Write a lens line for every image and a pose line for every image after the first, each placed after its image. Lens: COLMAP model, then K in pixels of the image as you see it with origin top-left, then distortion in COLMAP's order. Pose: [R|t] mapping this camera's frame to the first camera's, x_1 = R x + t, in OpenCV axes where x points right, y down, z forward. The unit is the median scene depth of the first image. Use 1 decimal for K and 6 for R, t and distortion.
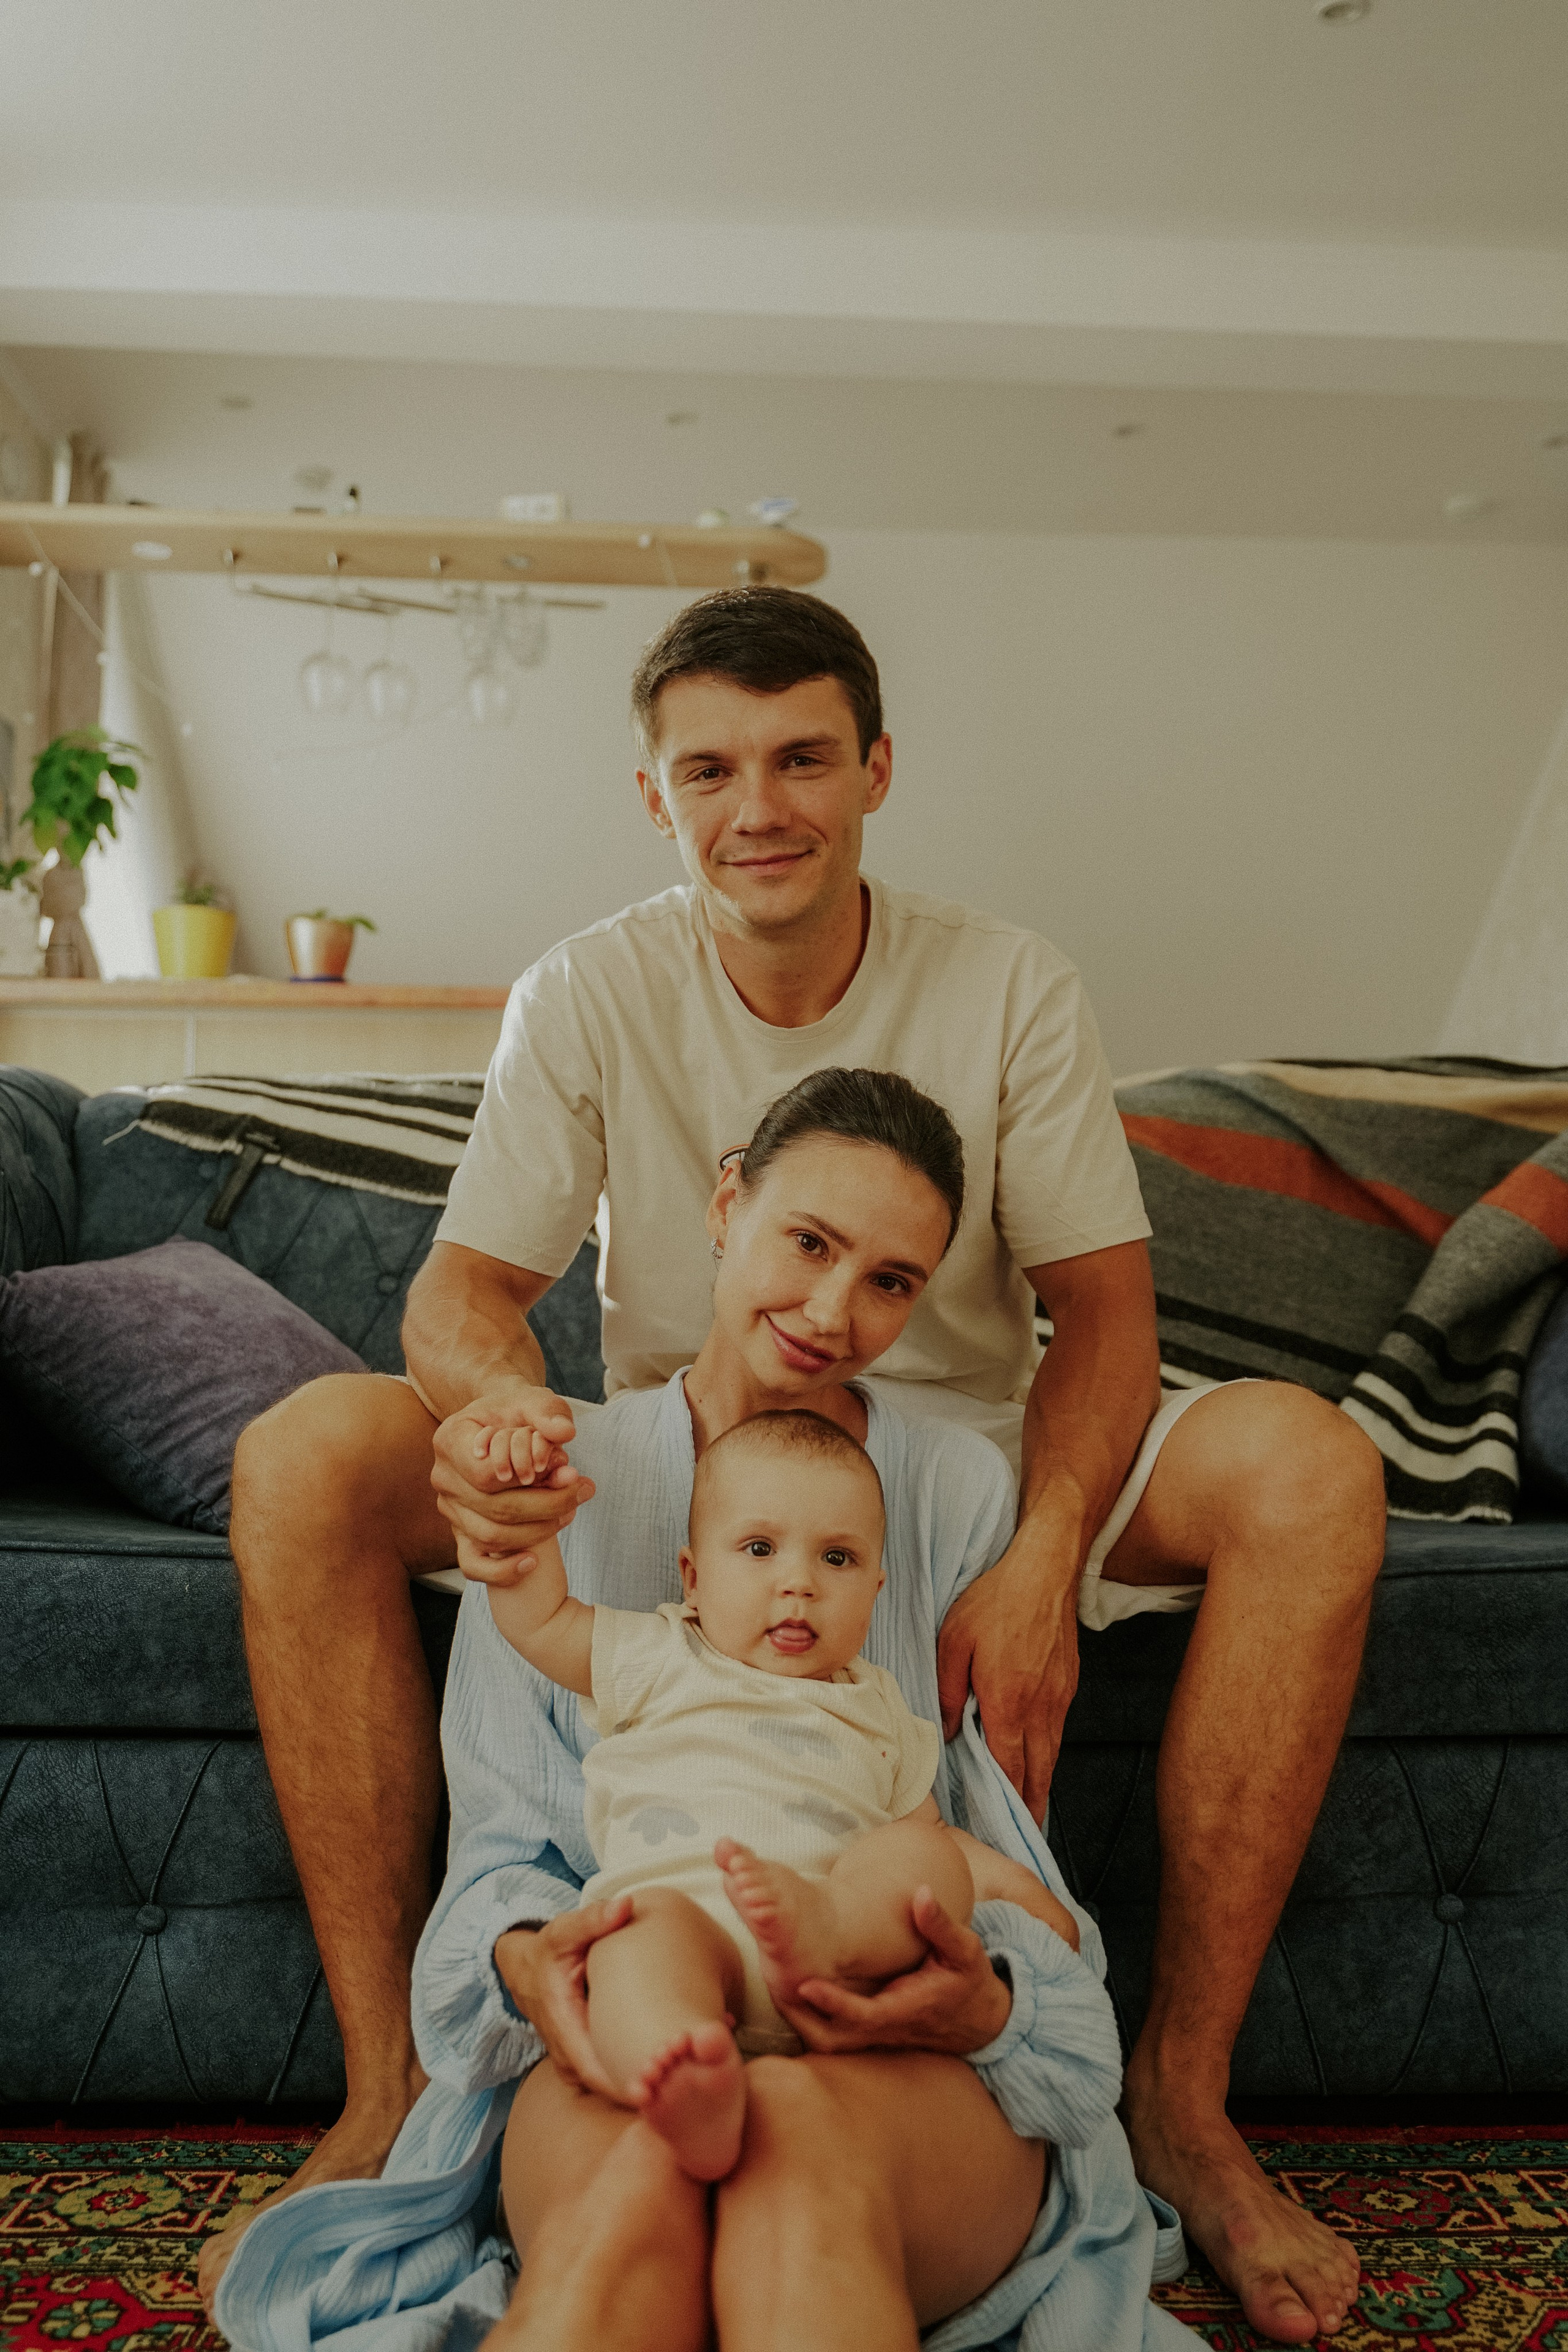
lens RADIAL K [[2196.0, 0, 781.7], [0, 2196.0, 1155.2], [0, 0, 1]] dist [-0.008869, 0.000000]
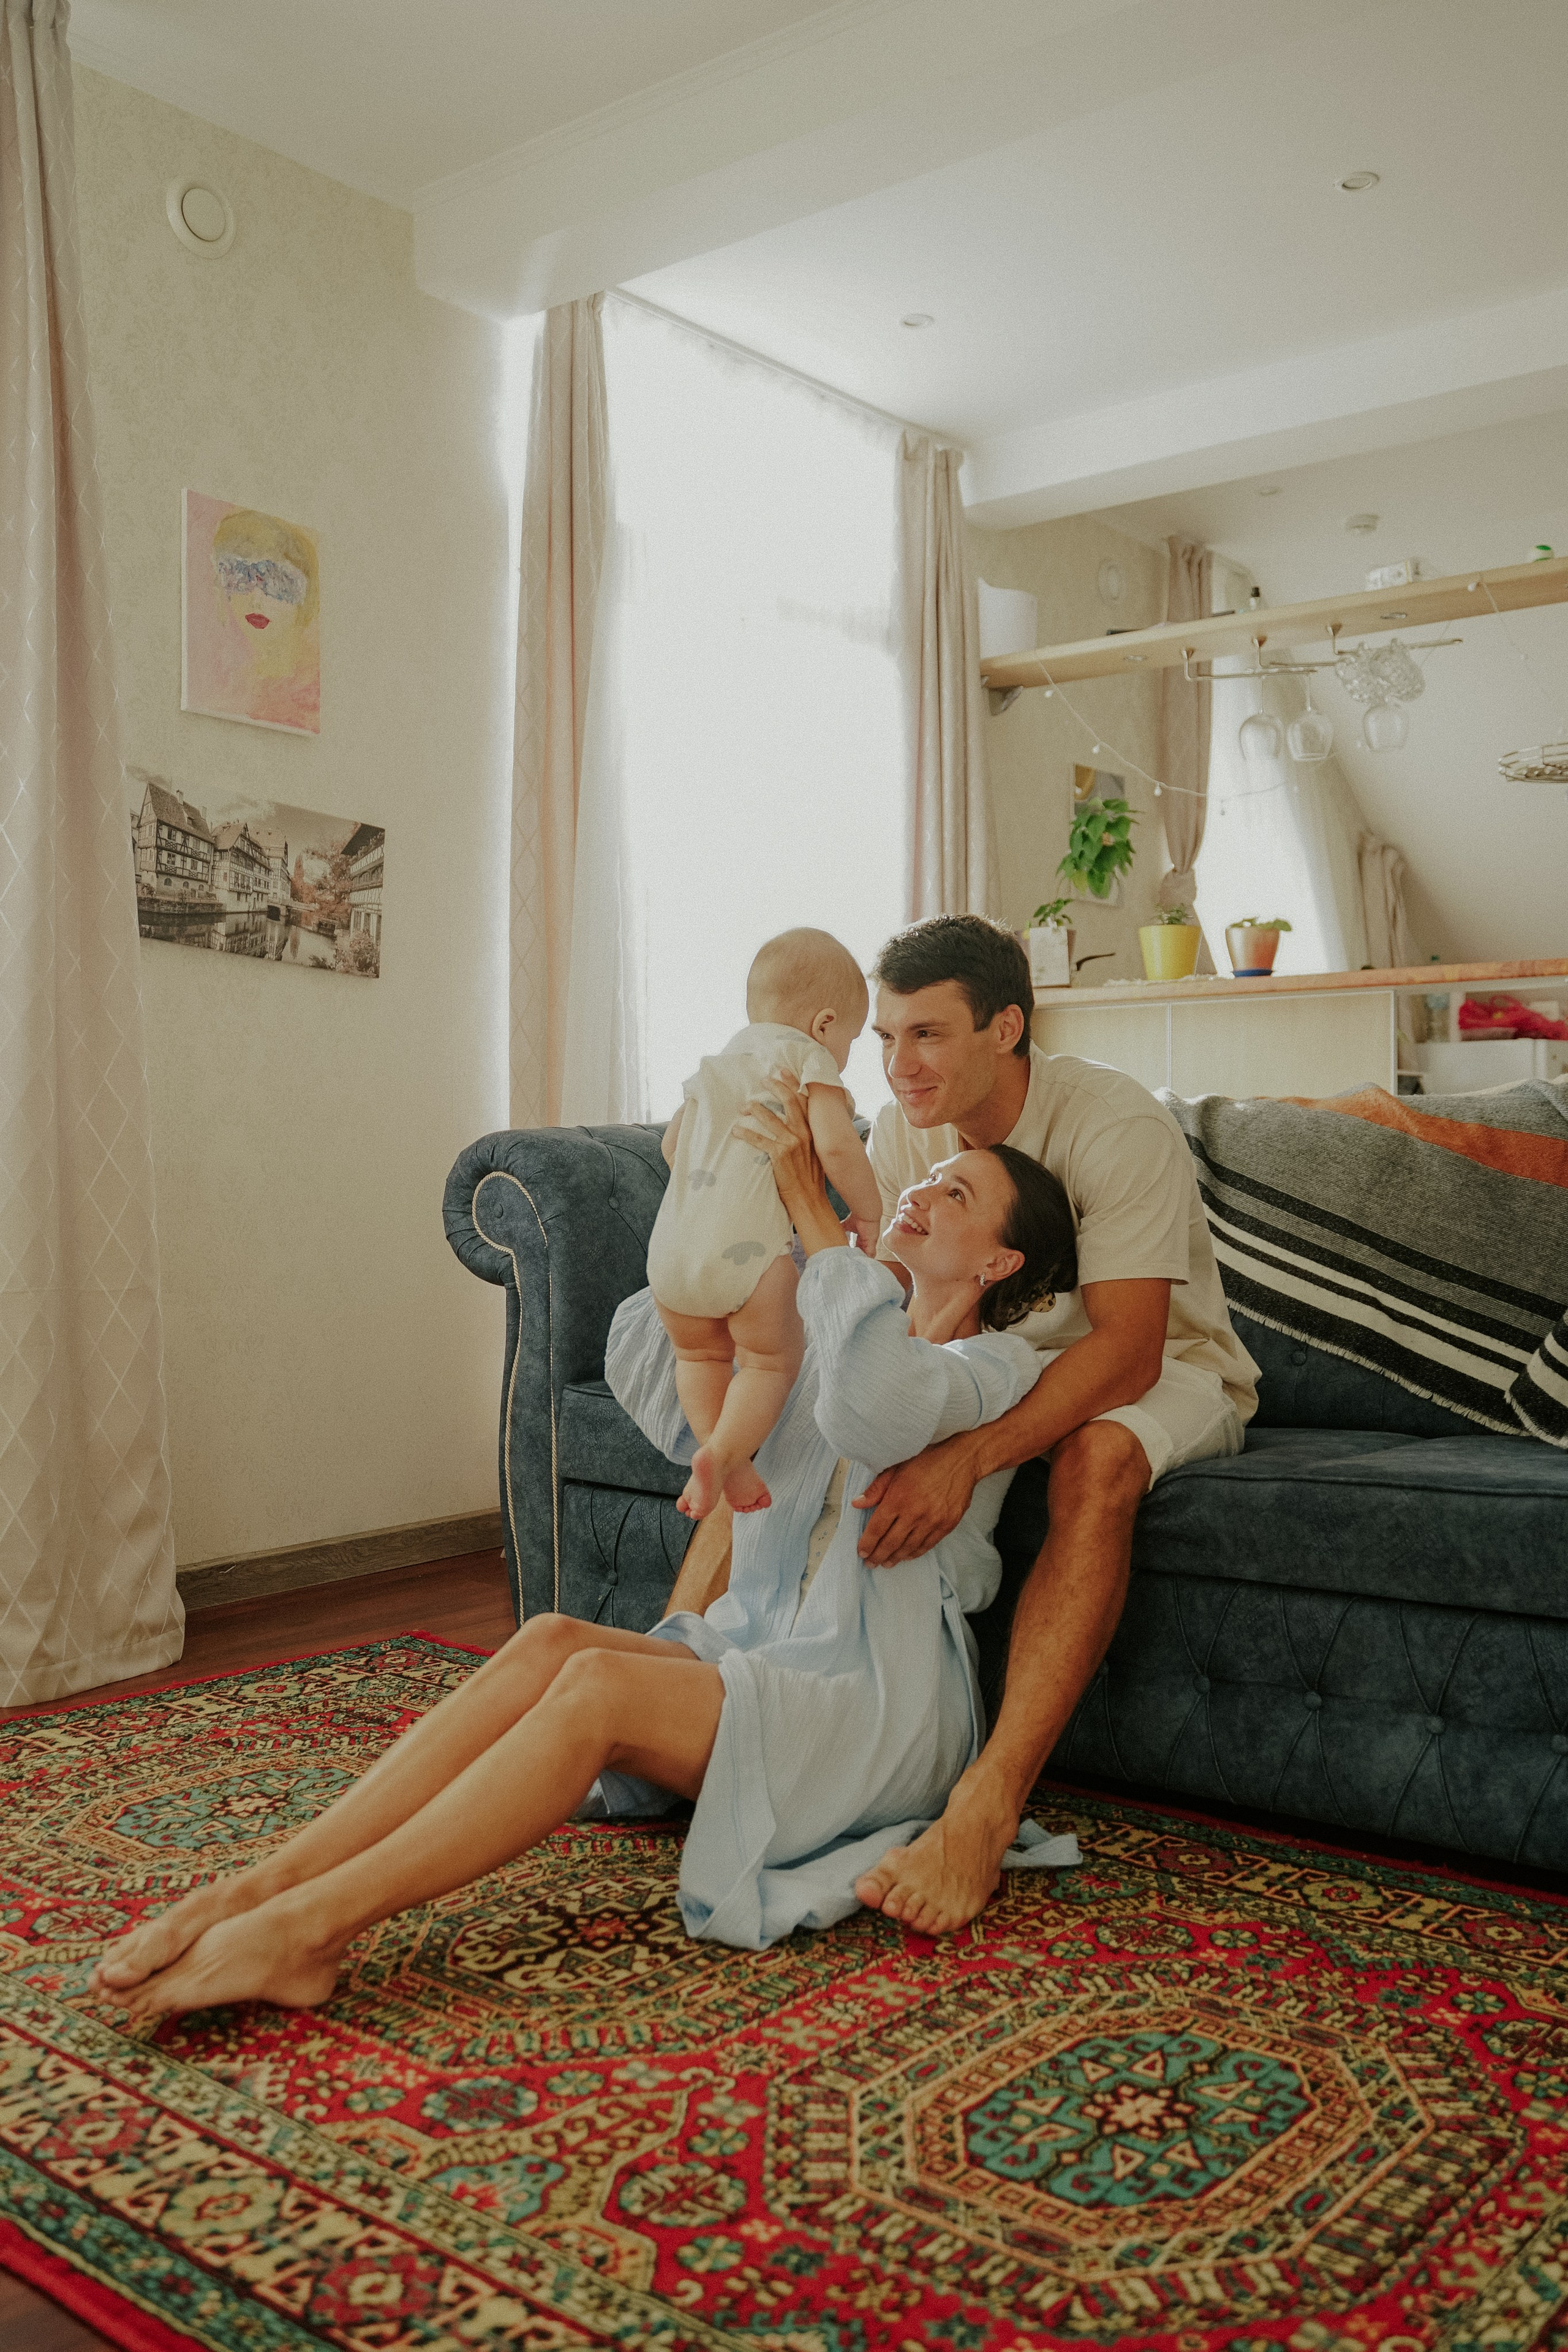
lens RADIAL K [[2066.5, 0, 786.5], [0, 2066.5, 1188.9], [0, 0, 1]] dist [0.000895, -0.000458]
pose [[0.736164, -0.001921, -0.676801, 0.994712], [0.062355, 0.995935, 0.064997, -0.119016], [0.673925, -0.090050, 0.733291, -0.246827]]
